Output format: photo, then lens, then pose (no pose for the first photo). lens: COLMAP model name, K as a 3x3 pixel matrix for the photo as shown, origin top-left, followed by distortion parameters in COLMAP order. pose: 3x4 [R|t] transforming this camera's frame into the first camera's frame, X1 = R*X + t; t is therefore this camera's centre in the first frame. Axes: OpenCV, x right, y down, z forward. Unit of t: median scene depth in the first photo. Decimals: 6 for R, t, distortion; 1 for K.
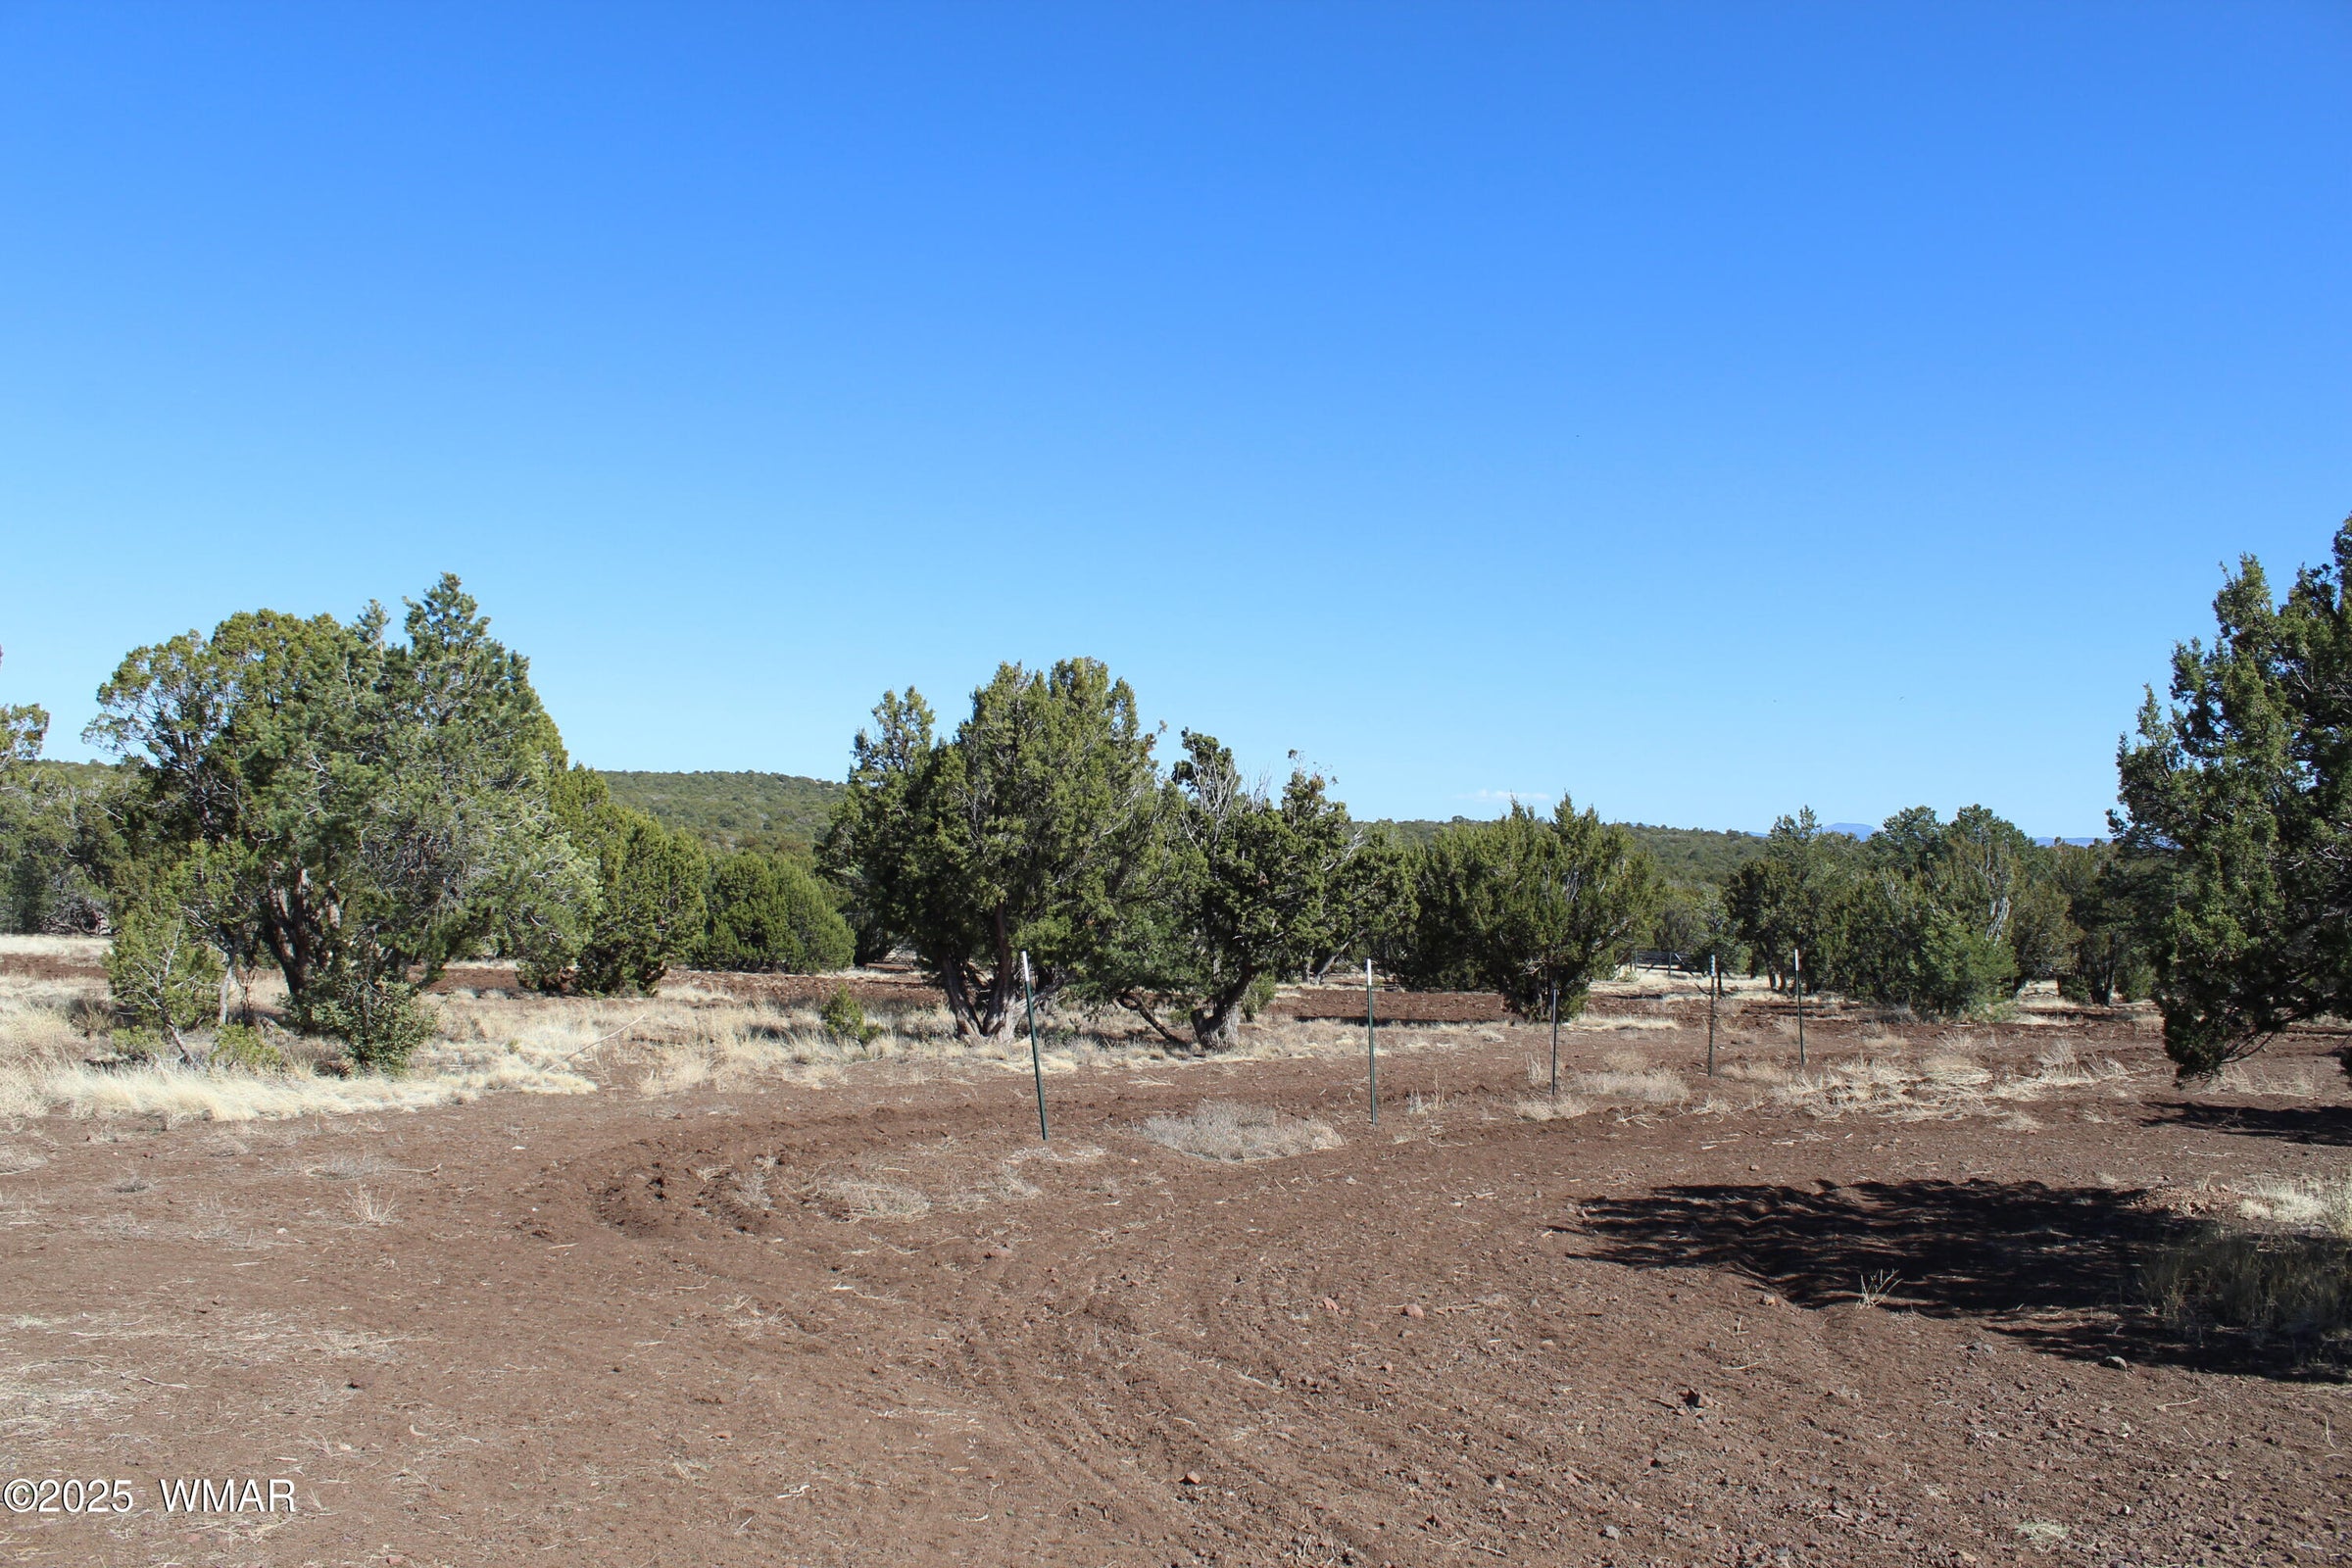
lens RADIAL K [[1958.7, 0, 1175.3], [0, 1958.7, 808.2], [0, 0, 1]] dist [-0.171601, 0.151339]
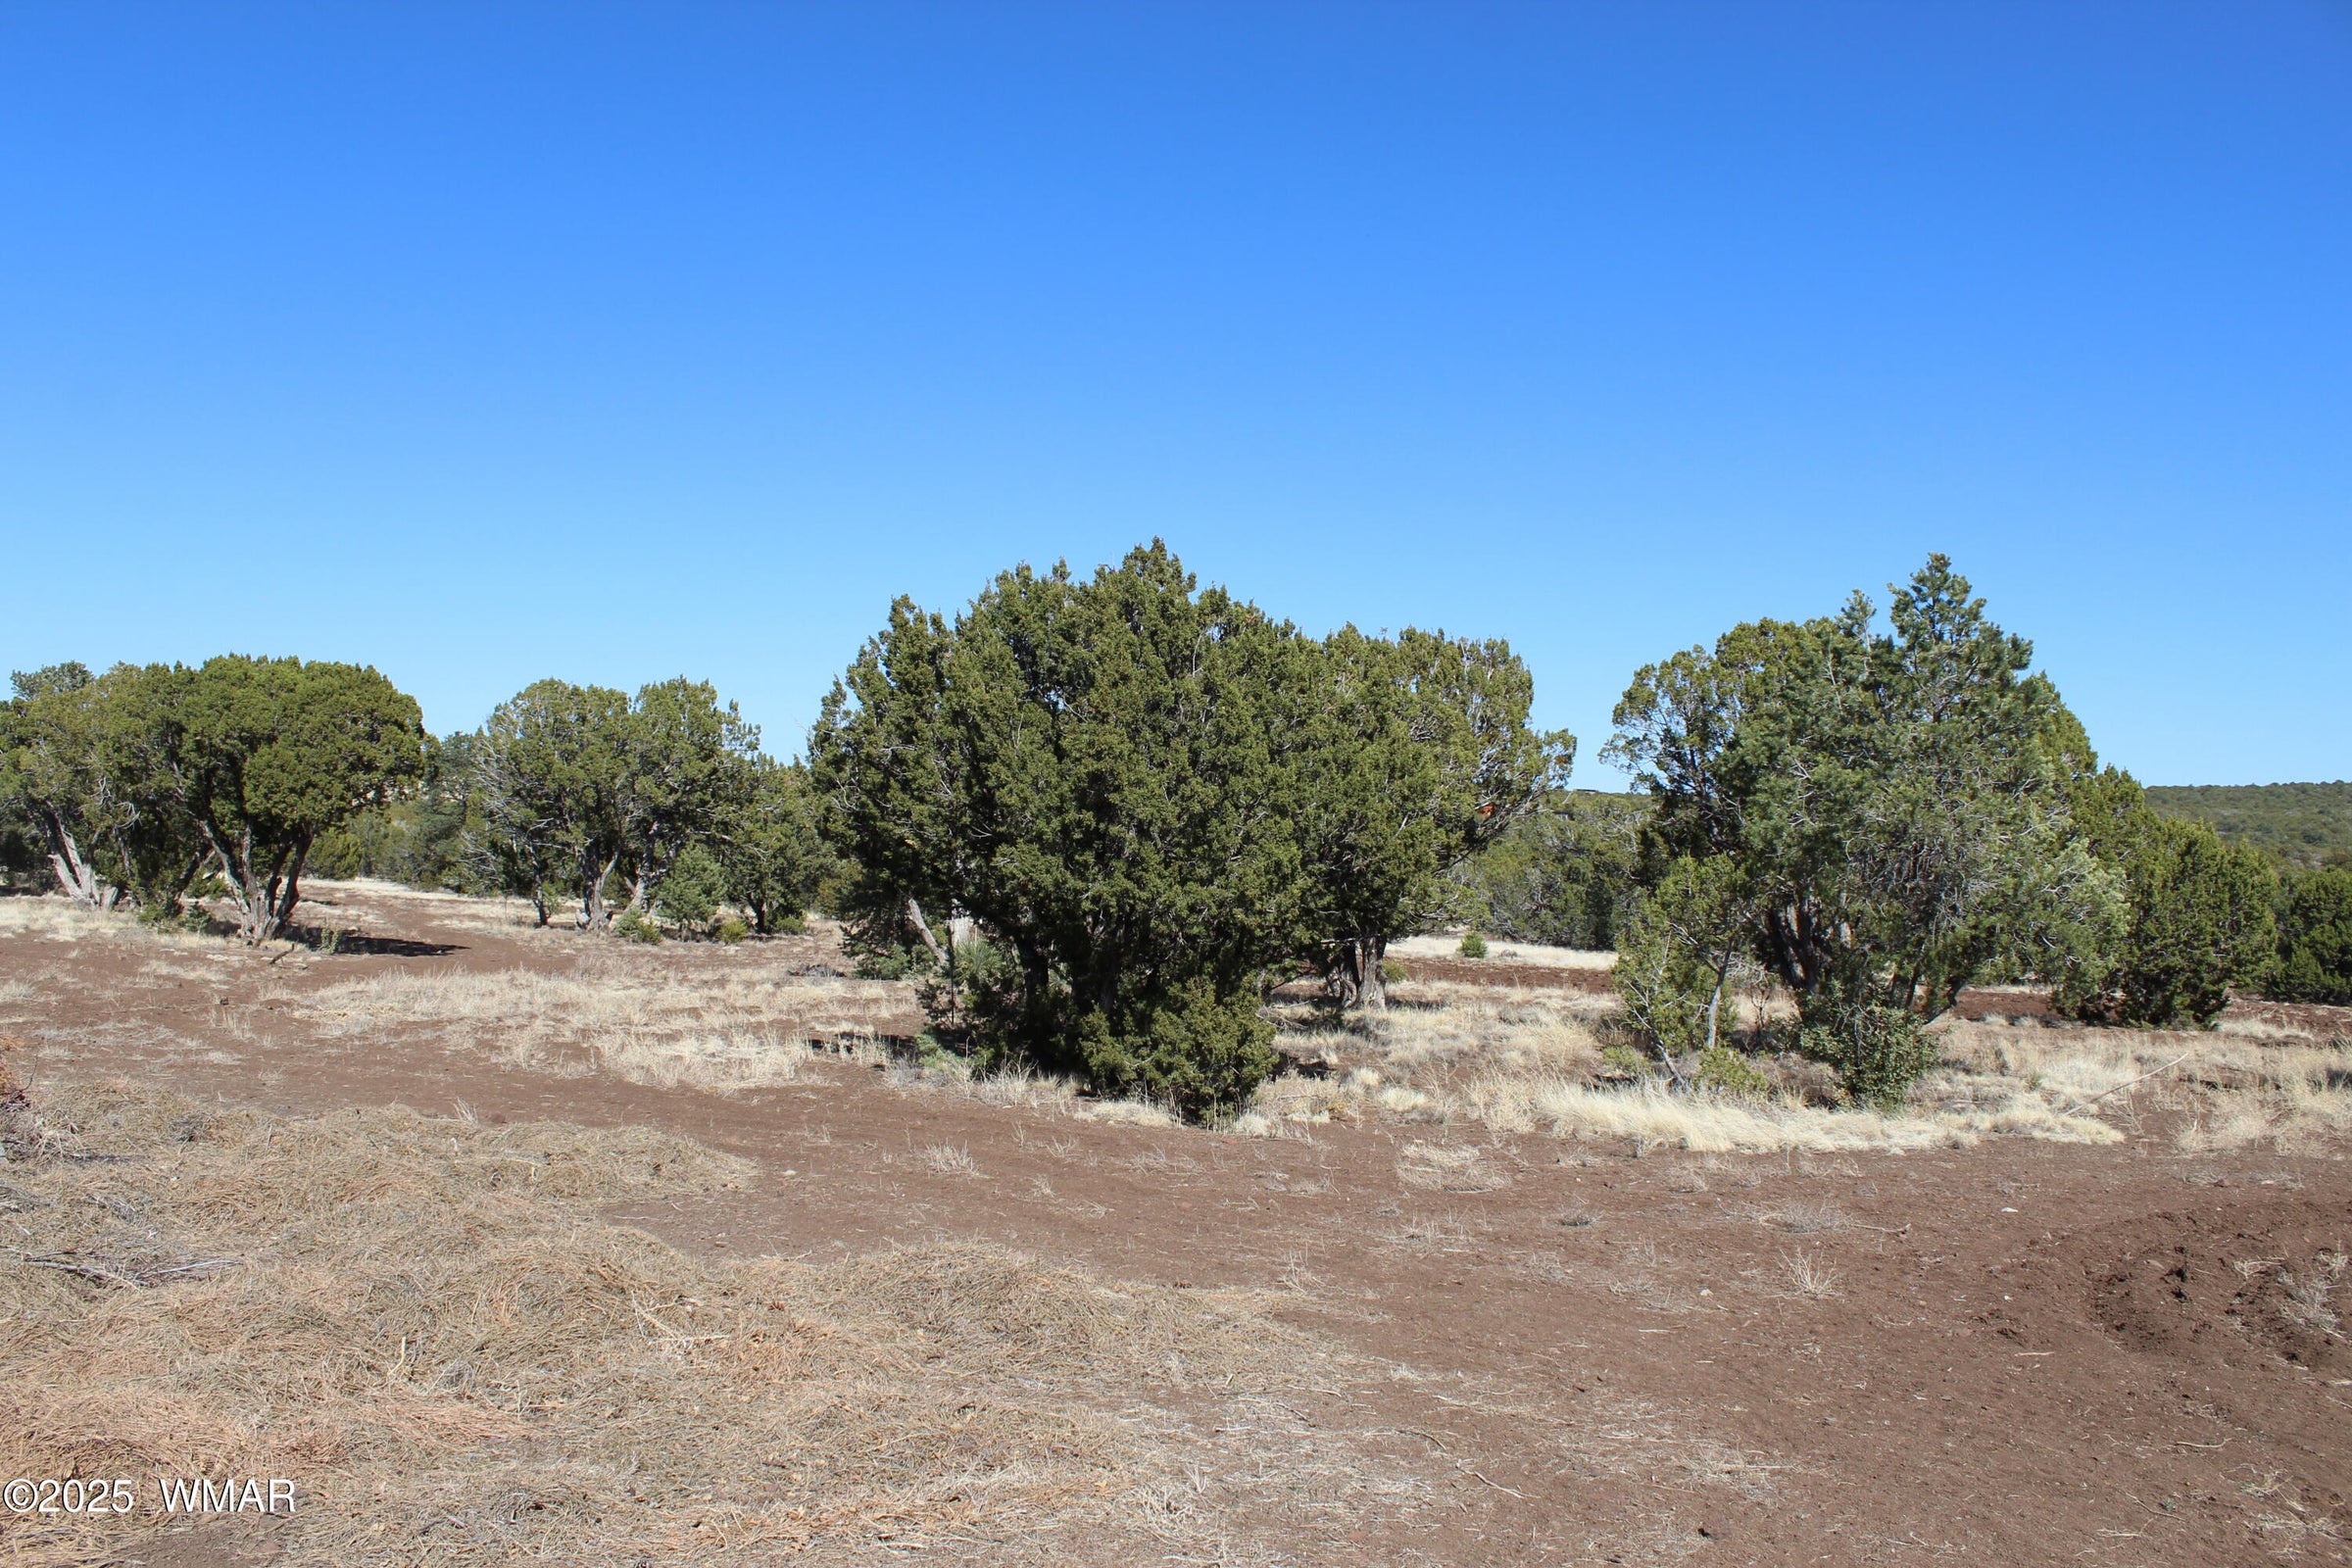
lens RADIAL K [[1958.7, 0, 1175.3], [0, 1958.7, 808.2], [0, 0, 1]] dist [-0.171601, 0.151339]
pose [[0.716501, -0.026370, -0.697087, -0.014730], [0.018428, 0.999652, -0.018875, 0.007080], [0.697342, 0.000678, 0.716738, 0.108425]]
